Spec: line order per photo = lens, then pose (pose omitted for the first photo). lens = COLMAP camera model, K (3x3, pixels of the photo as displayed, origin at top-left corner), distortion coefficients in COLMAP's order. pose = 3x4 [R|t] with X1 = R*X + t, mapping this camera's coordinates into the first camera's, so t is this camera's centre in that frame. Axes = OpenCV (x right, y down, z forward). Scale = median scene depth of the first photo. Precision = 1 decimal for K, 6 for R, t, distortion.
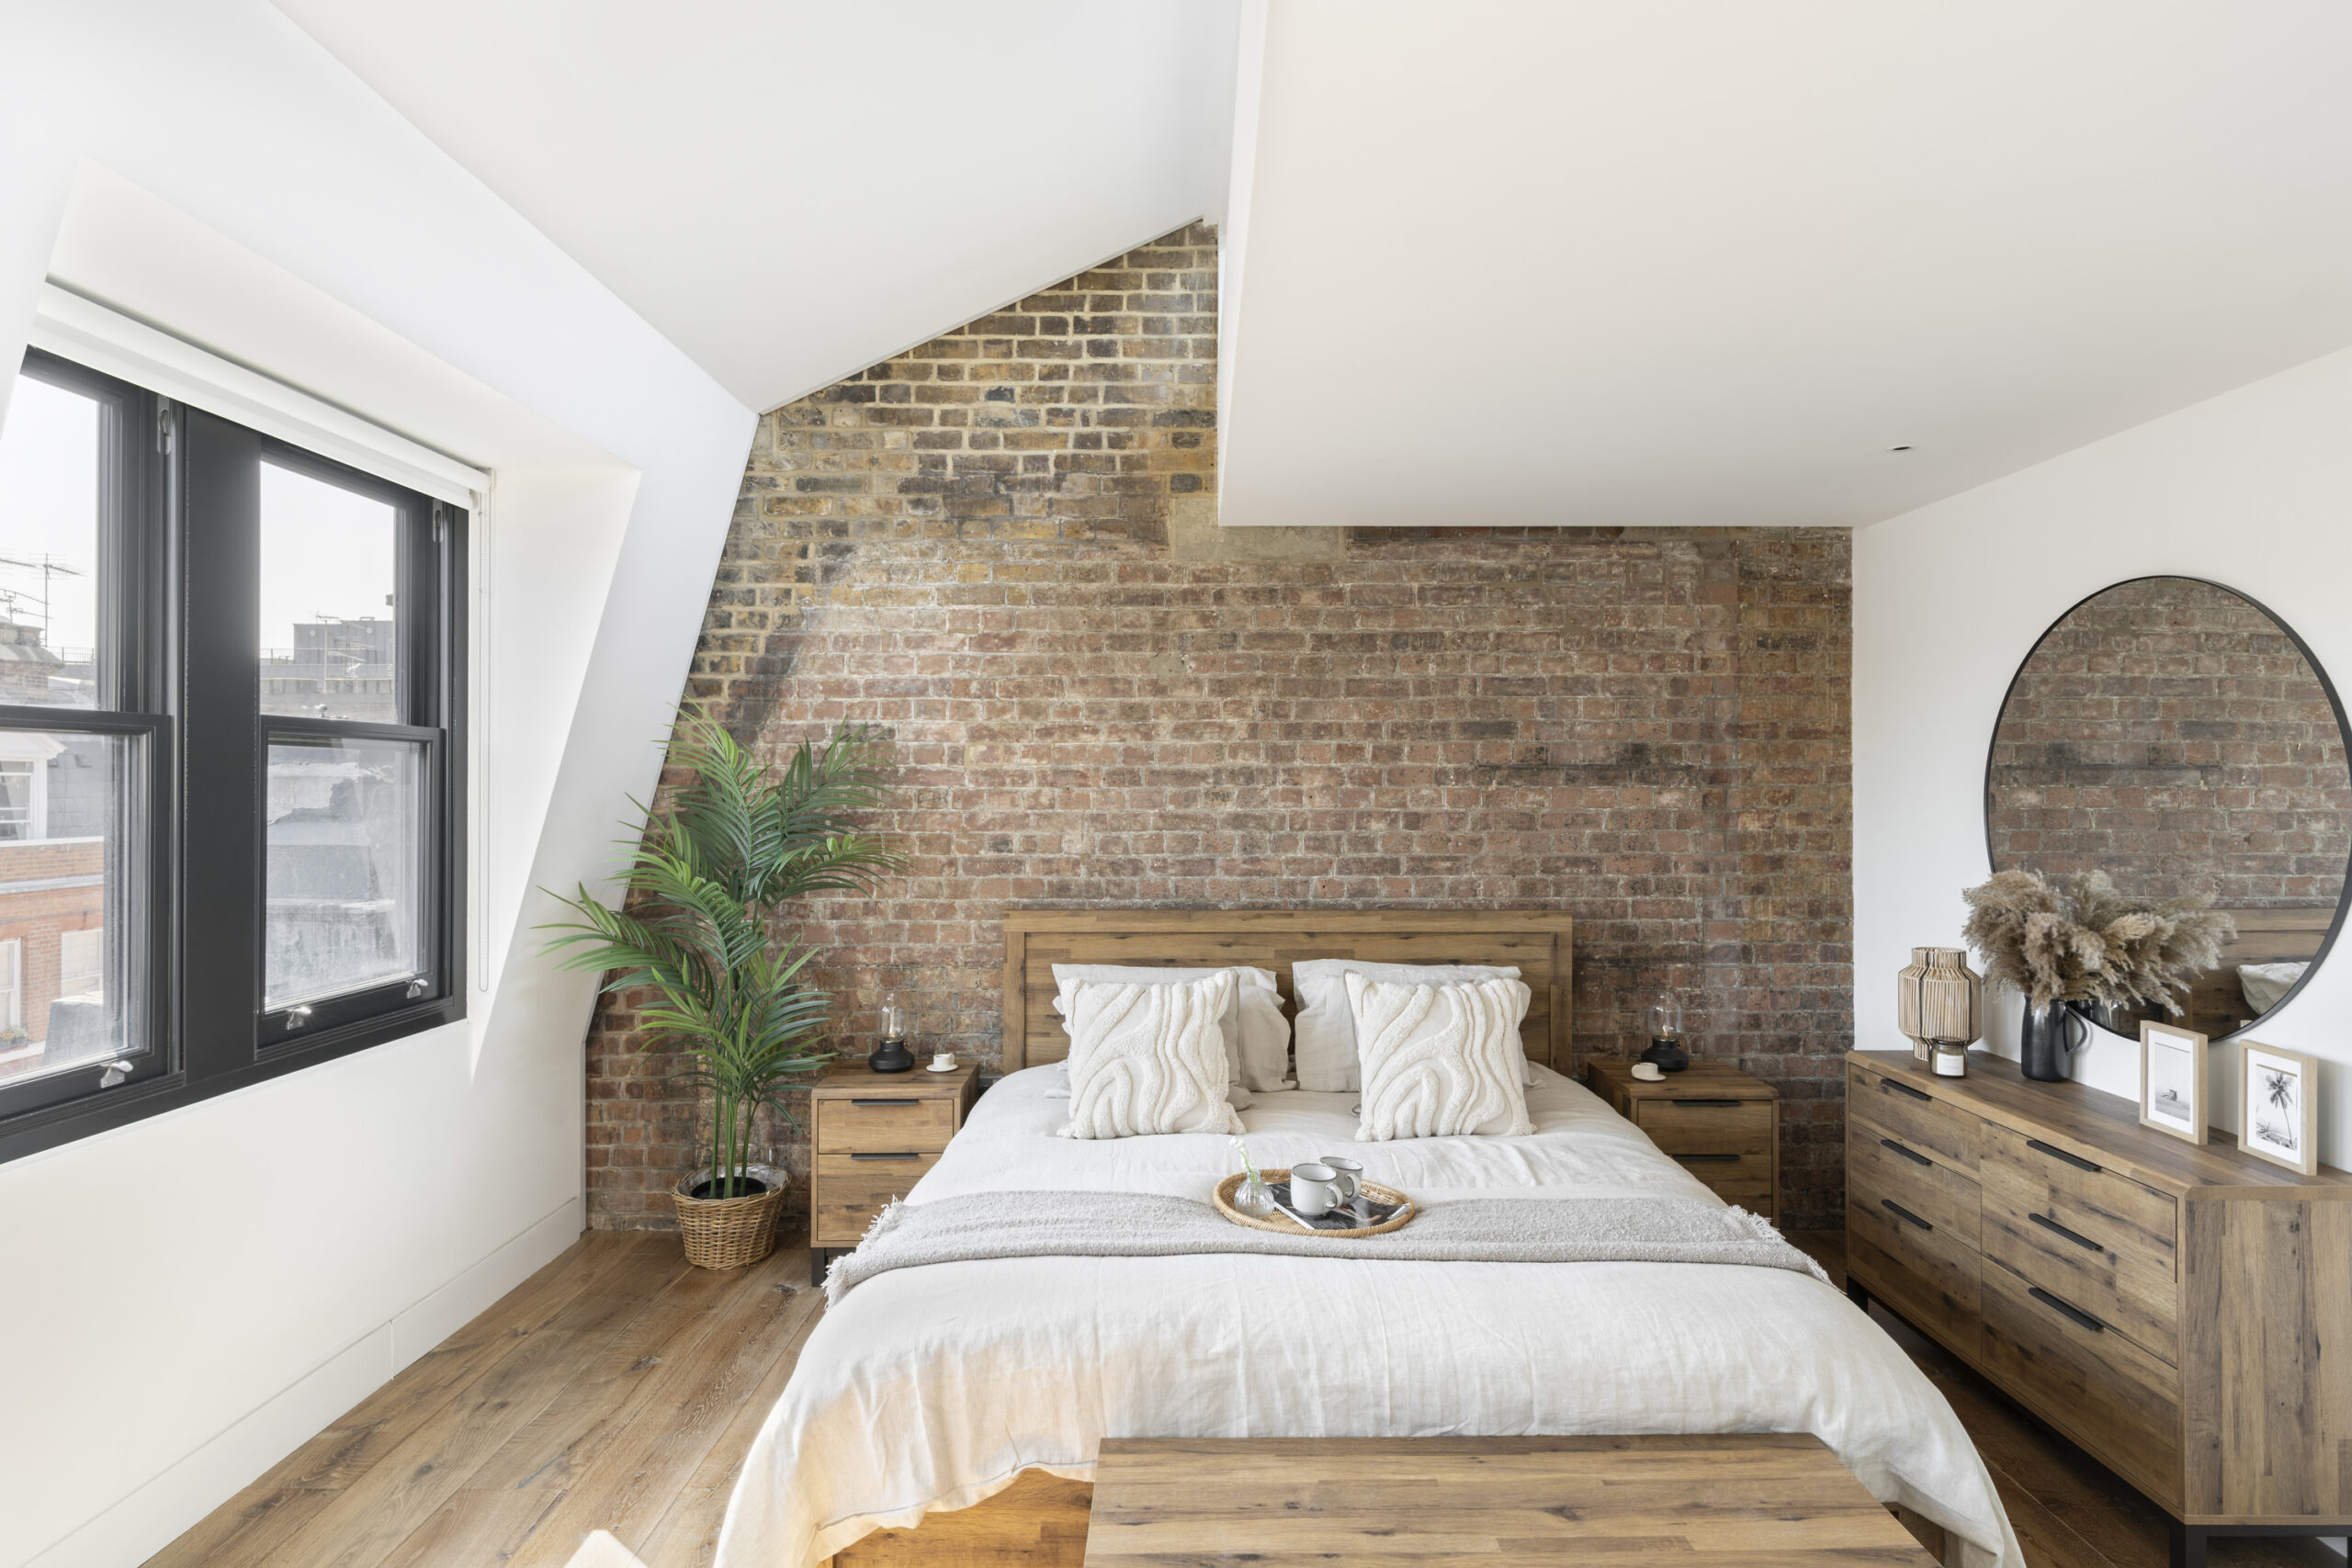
lens RADIAL K [[1242.5, 0, 1179.7], [0, 1242.5, 781.1], [0, 0, 1]] dist [-0.000900, -0.000439]
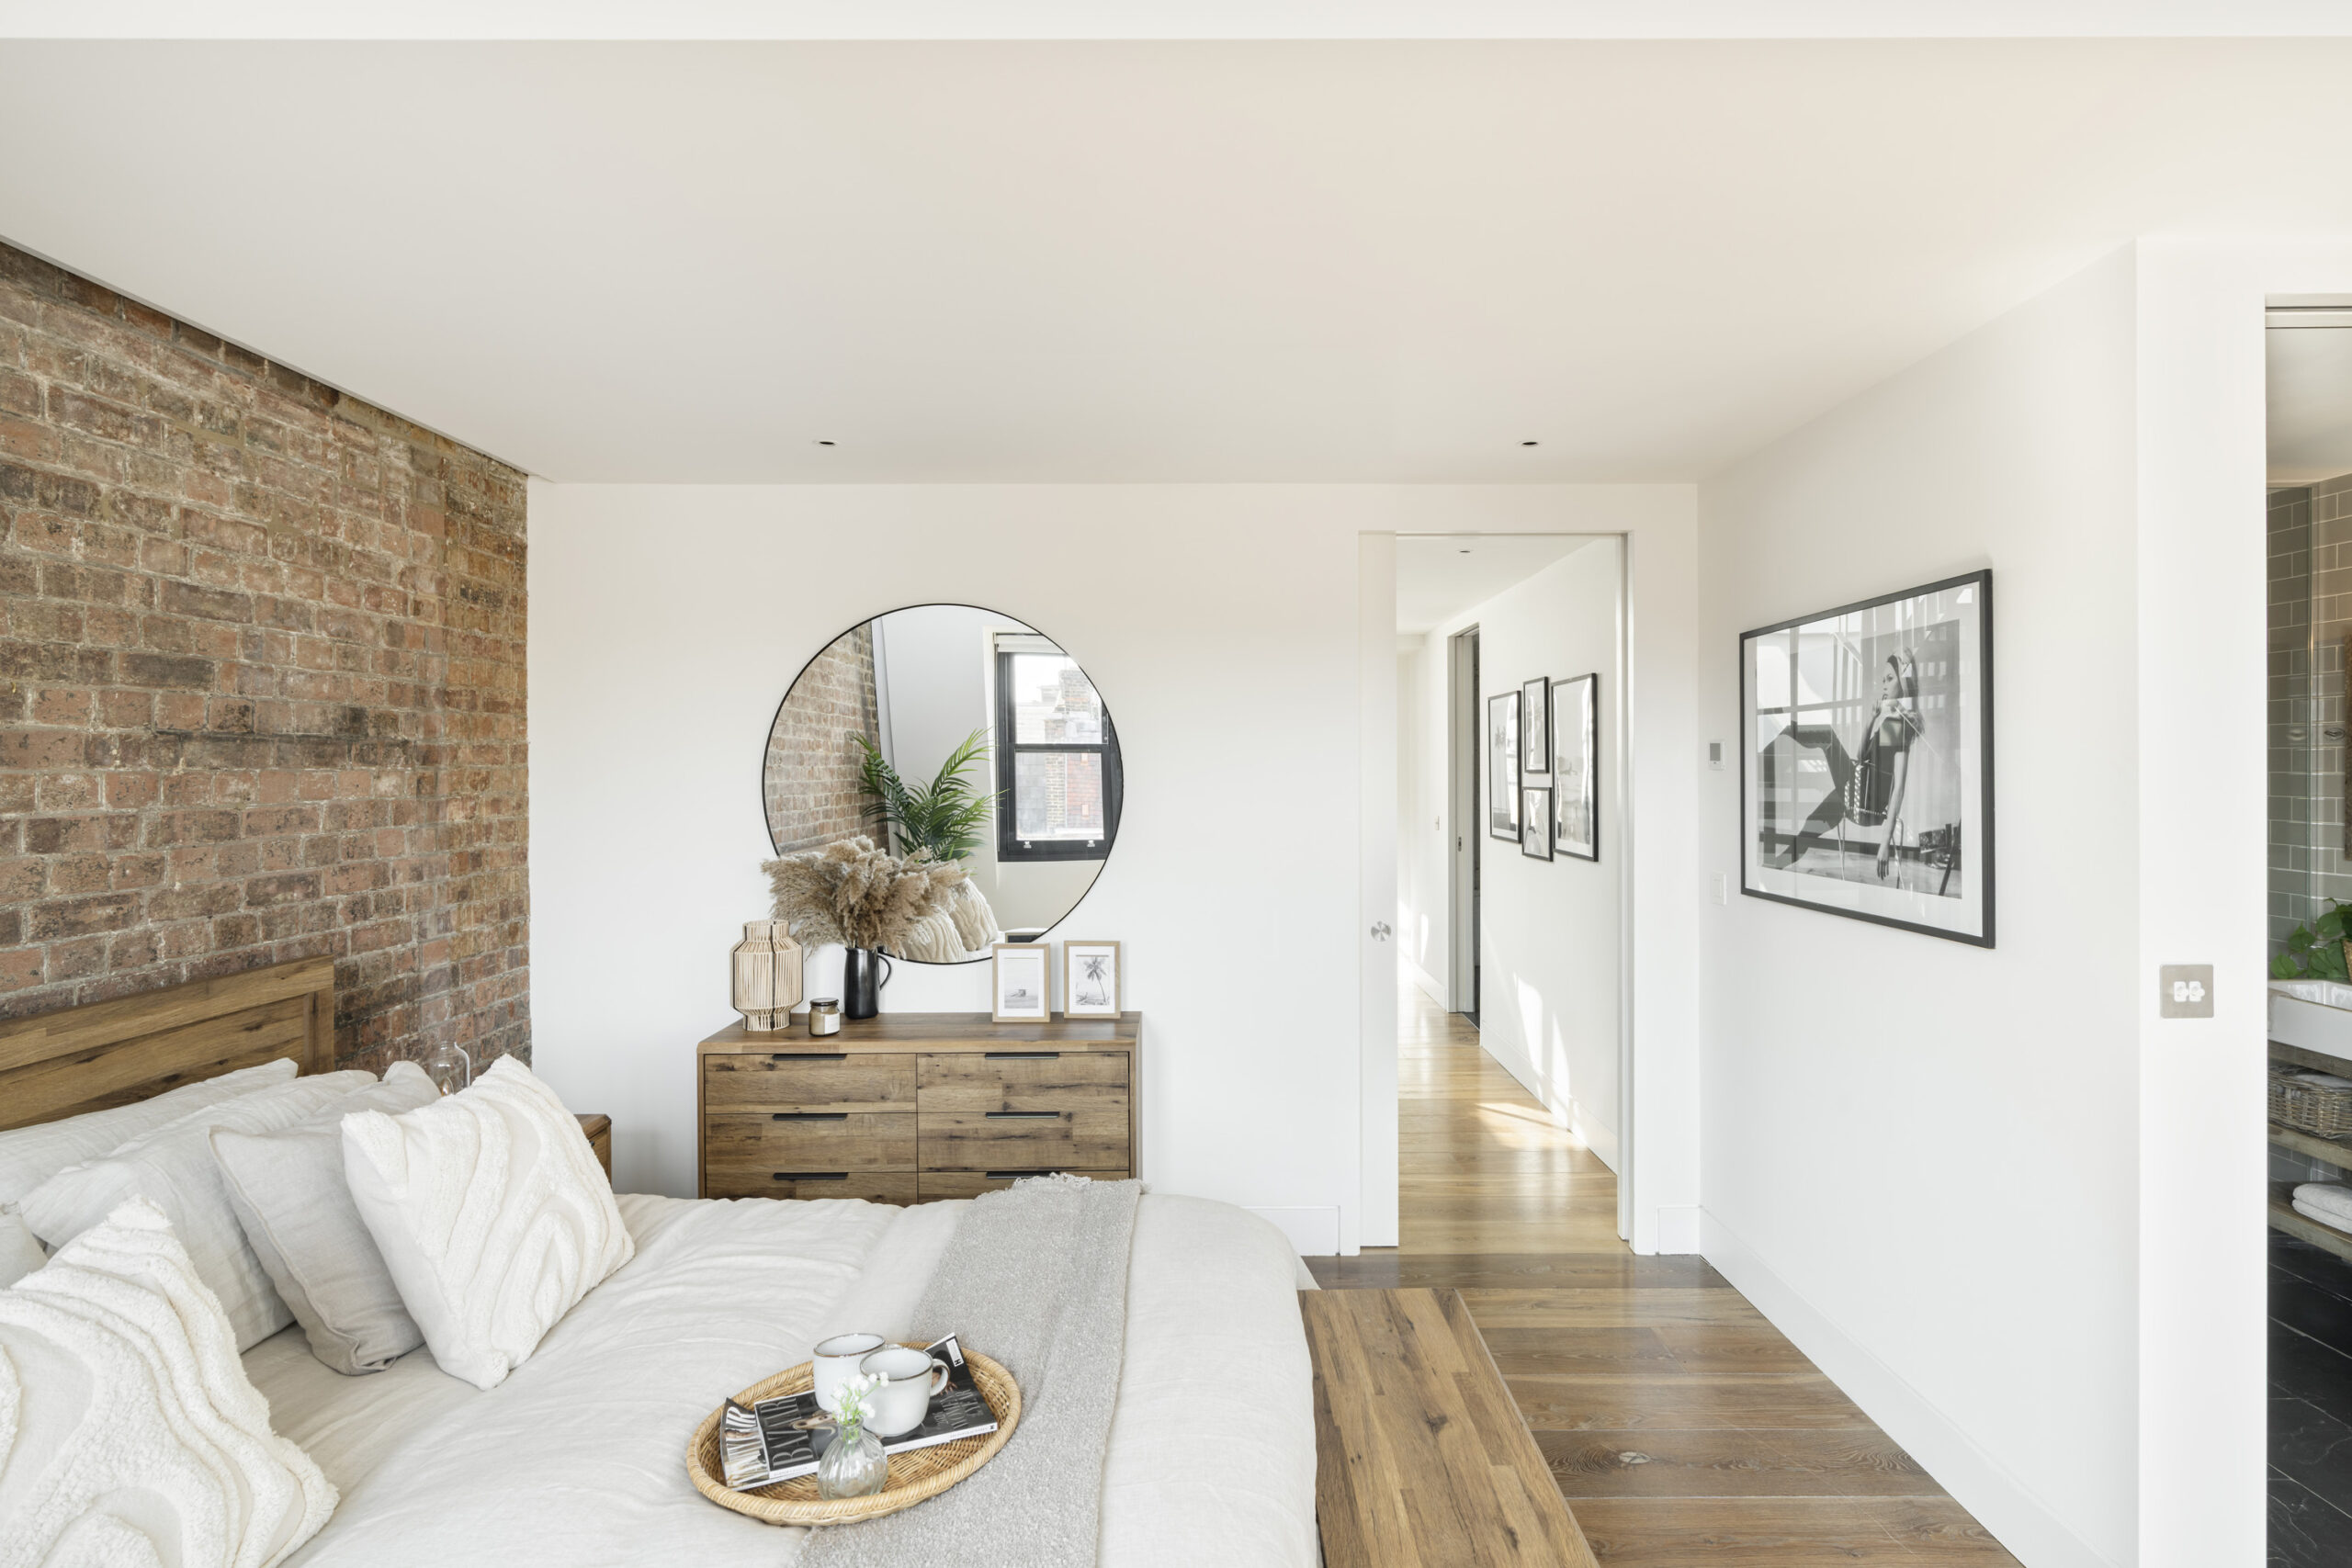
lens RADIAL K [[1185.6, 0, 1181.0], [0, 1185.6, 774.6], [0, 0, 1]] dist [0.000507, -0.000194]
pose [[-0.019576, -0.007378, 0.999781, -0.318968], [-0.000711, 0.999973, 0.007366, 0.002645], [-0.999808, -0.000567, -0.019581, 0.542158]]
